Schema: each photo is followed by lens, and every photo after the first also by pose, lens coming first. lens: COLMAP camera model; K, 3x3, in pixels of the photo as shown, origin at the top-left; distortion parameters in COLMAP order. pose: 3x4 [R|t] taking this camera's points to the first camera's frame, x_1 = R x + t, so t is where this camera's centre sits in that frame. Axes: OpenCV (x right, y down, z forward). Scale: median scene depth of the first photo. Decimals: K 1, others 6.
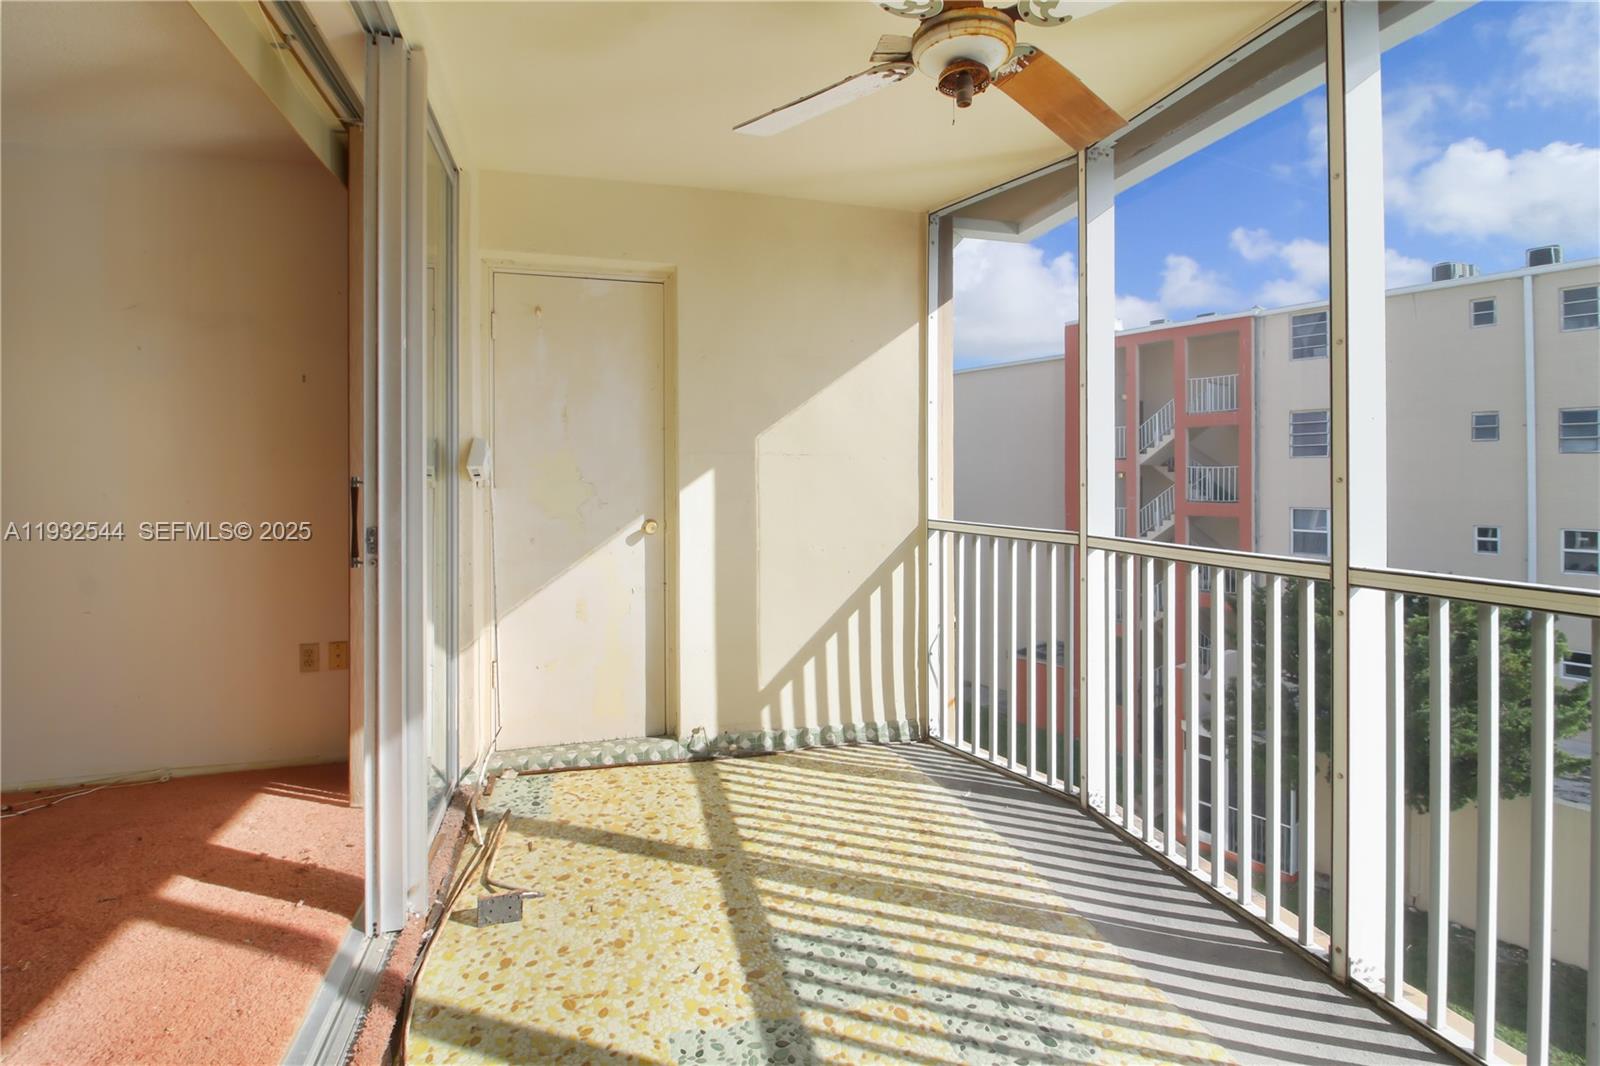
lens RADIAL K [[760.5, 0, 802.8], [0, 760.5, 471.3], [0, 0, 1]] dist [-0.008411, -0.000601]
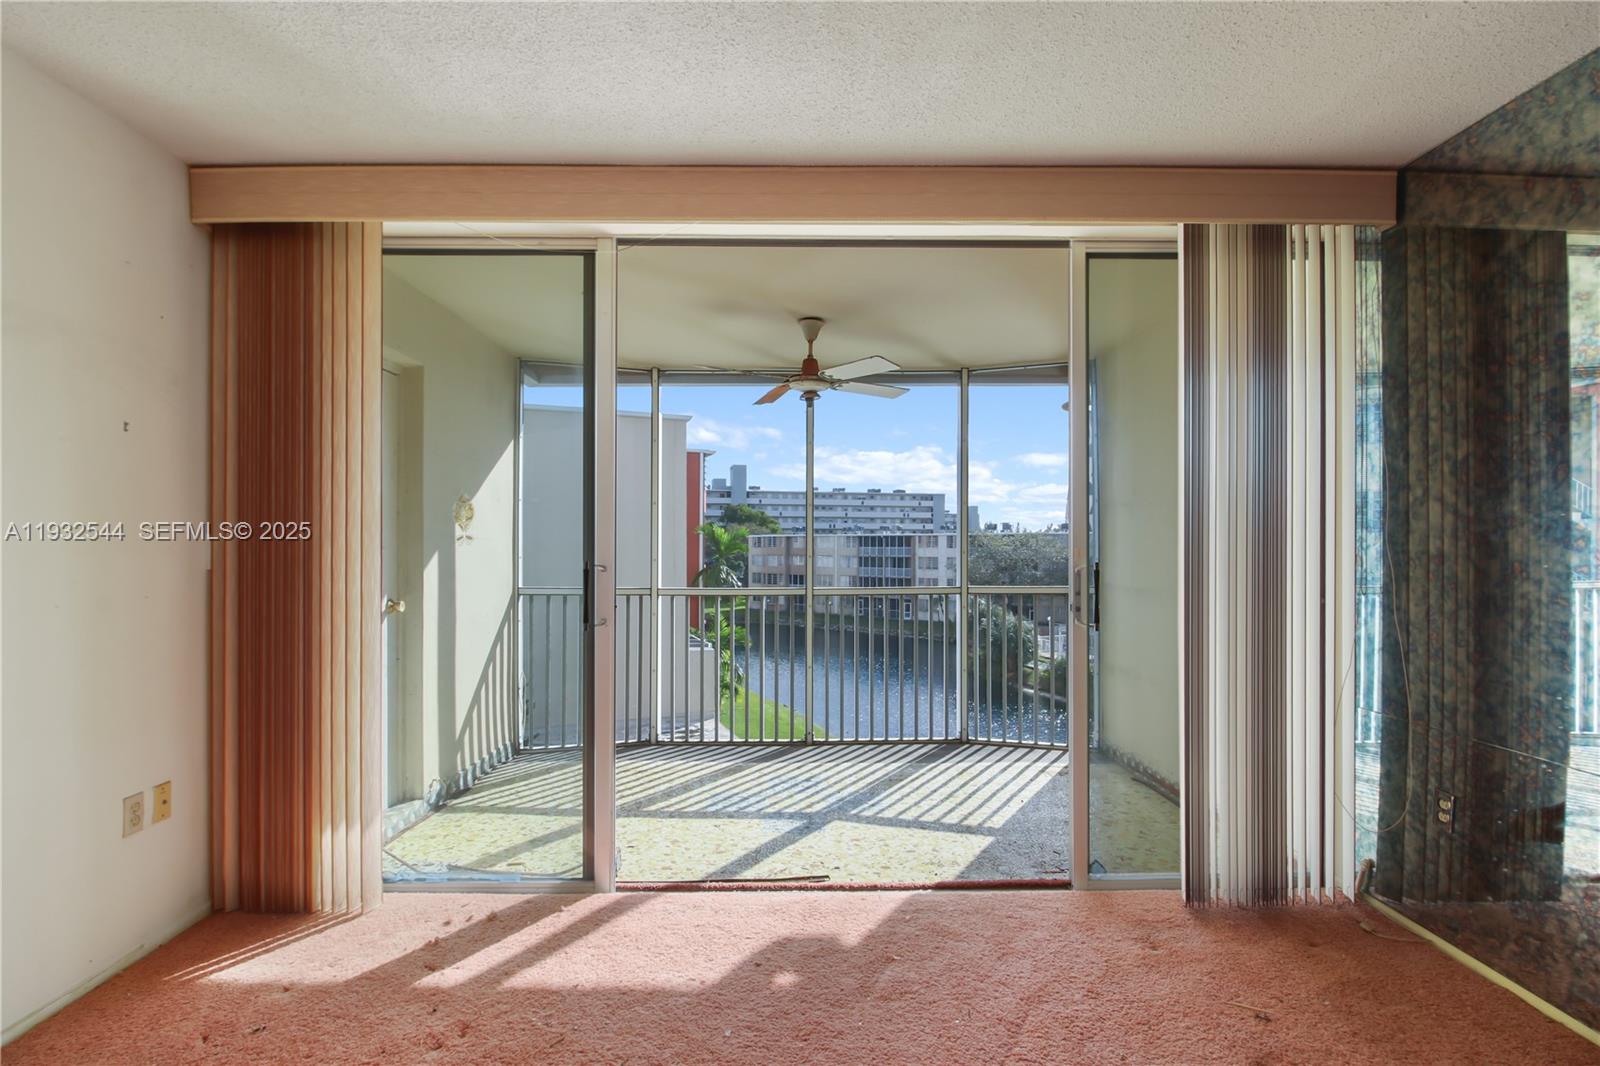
lens RADIAL K [[738.1, 0, 808.4], [0, 738.1, 537.4], [0, 0, 1]] dist [0.007879, -0.016357]
pose [[0.258815, 0.020405, 0.965711, -1.353554], [-0.000880, 0.999781, -0.020889, 0.004926], [-0.965926, 0.004556, 0.258777, 0.250656]]
